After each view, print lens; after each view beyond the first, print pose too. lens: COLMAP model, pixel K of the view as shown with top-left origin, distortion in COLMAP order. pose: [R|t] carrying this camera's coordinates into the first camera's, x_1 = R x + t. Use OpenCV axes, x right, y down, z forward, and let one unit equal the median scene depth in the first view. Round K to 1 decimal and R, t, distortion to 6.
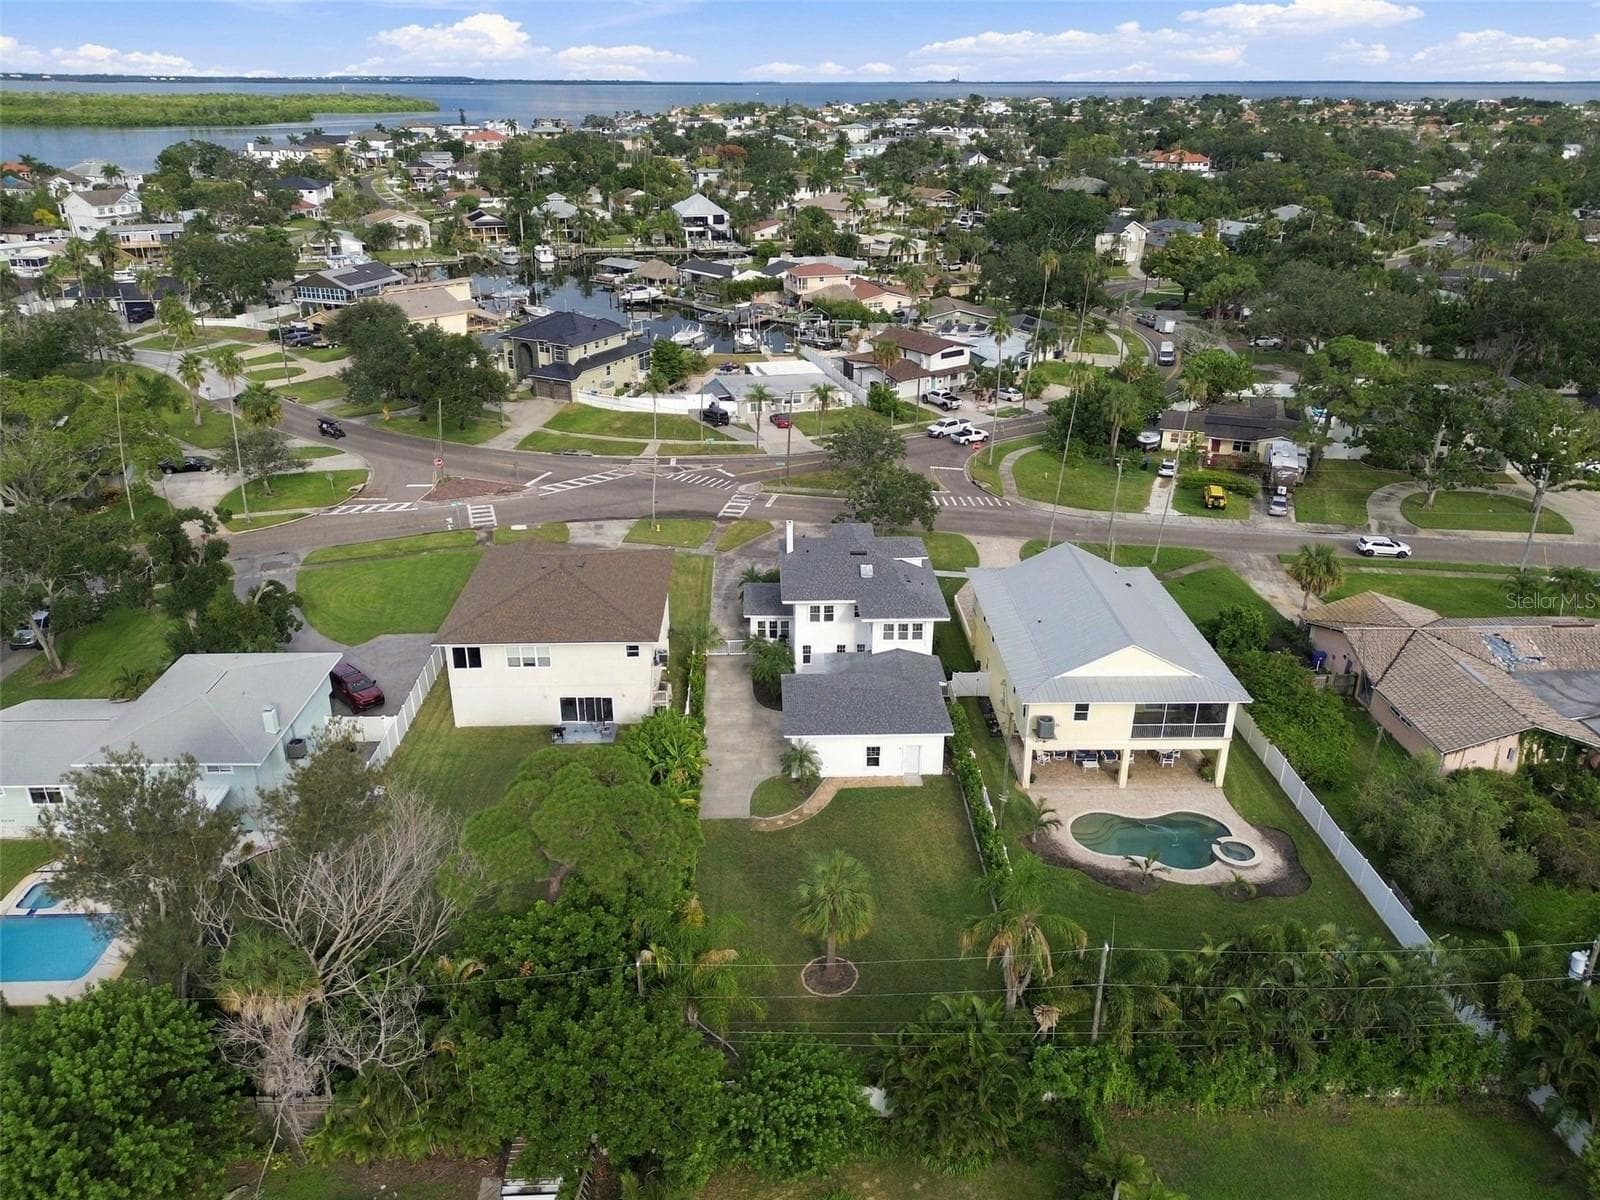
lens RADIAL K [[1154.1, 0, 805.1], [0, 1154.1, 604.9], [0, 0, 1]] dist [0.072475, -0.075697]
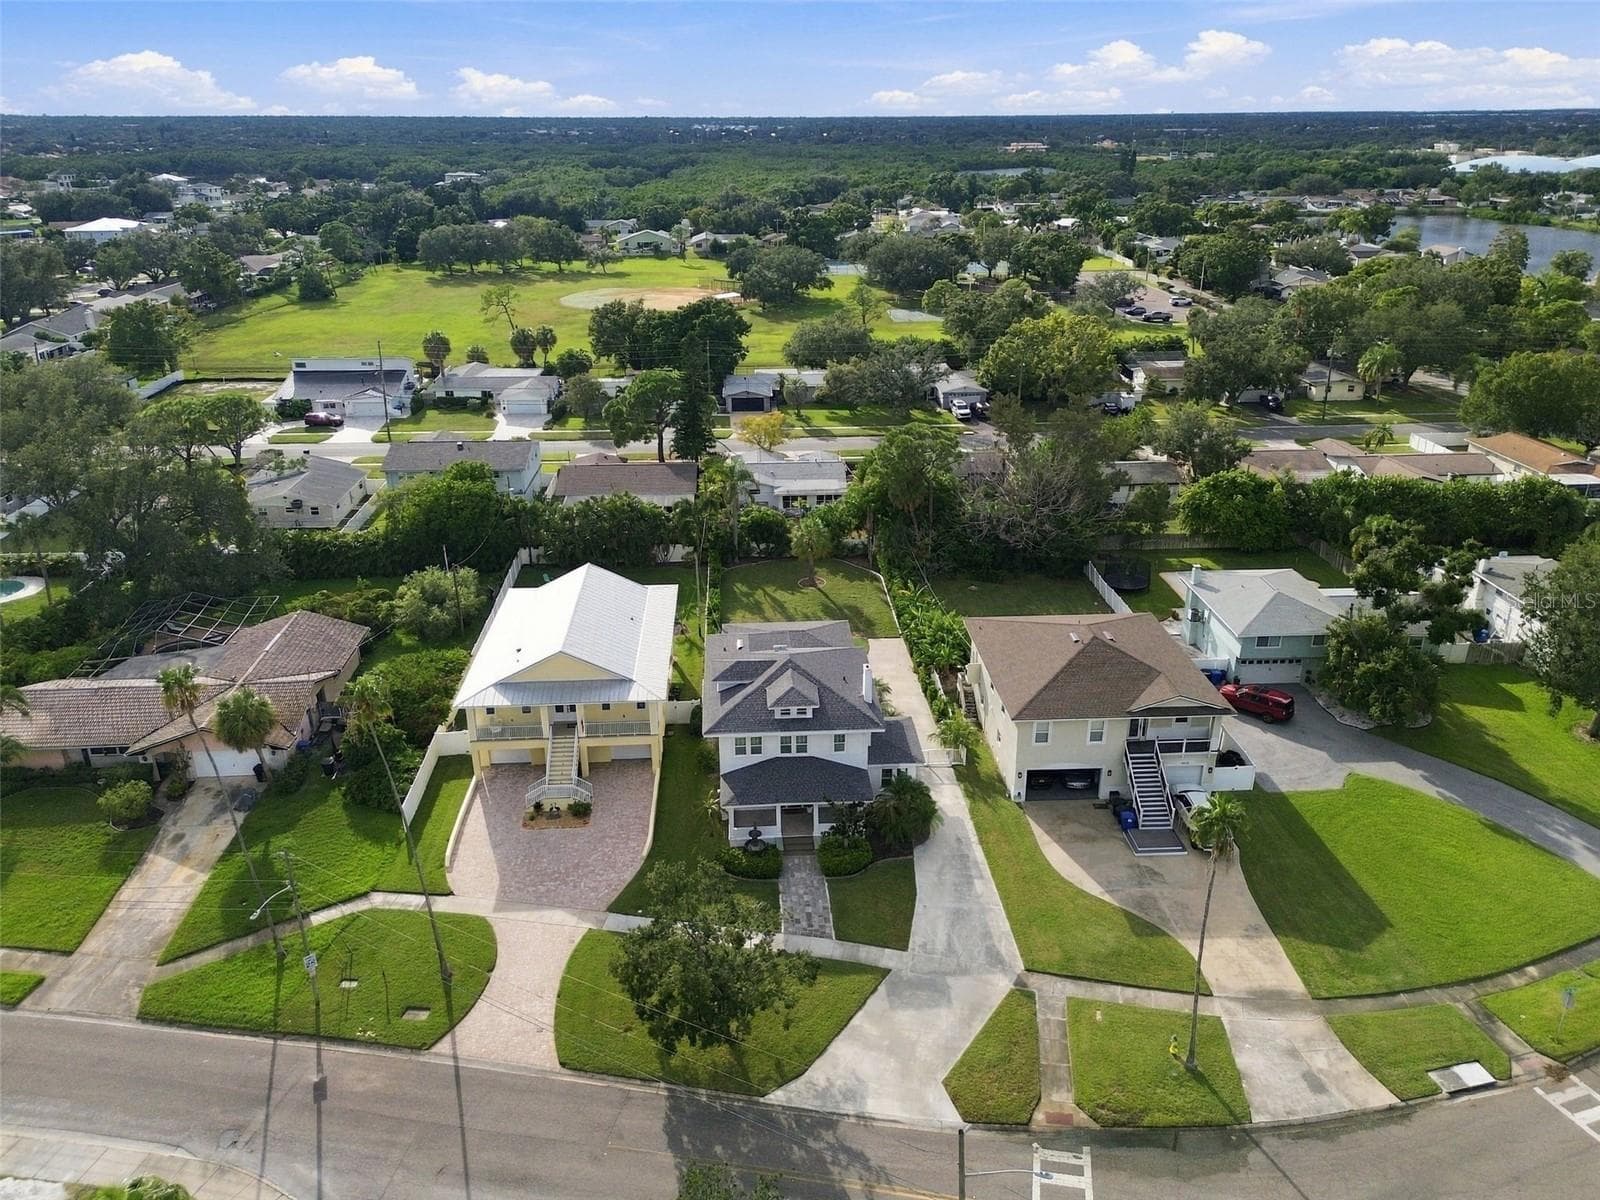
lens RADIAL K [[1154.1, 0, 805.1], [0, 1154.1, 604.9], [0, 0, 1]] dist [0.072475, -0.075697]
pose [[-0.999689, 0.008800, -0.023314, 0.043617], [-0.011034, 0.682556, 0.730750, -0.602849], [0.022343, 0.730780, -0.682247, 1.292736]]
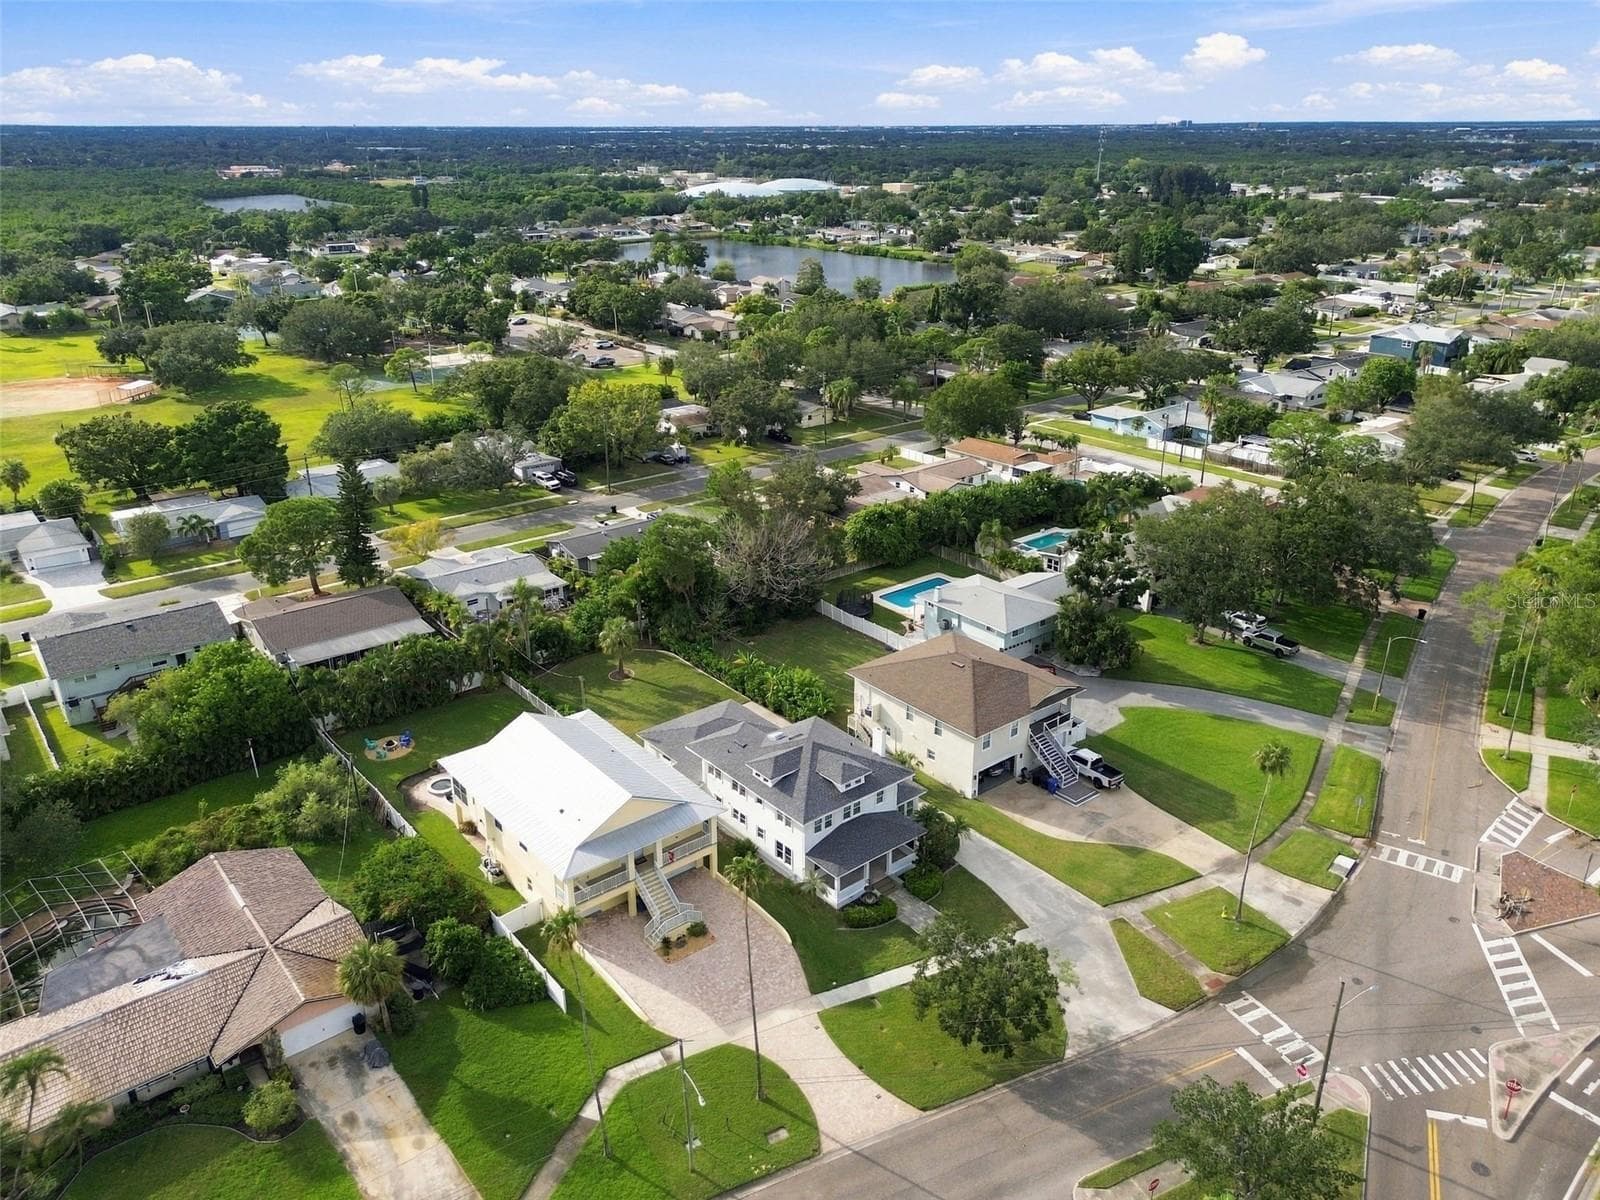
lens RADIAL K [[1139.3, 0, 796.1], [0, 1139.3, 616.6], [0, 0, 1]] dist [0.073988, -0.076904]
pose [[-0.798531, 0.233954, -0.554630, 0.496316], [-0.247333, 0.712494, 0.656642, -0.670202], [0.548794, 0.661527, -0.511084, 1.187010]]
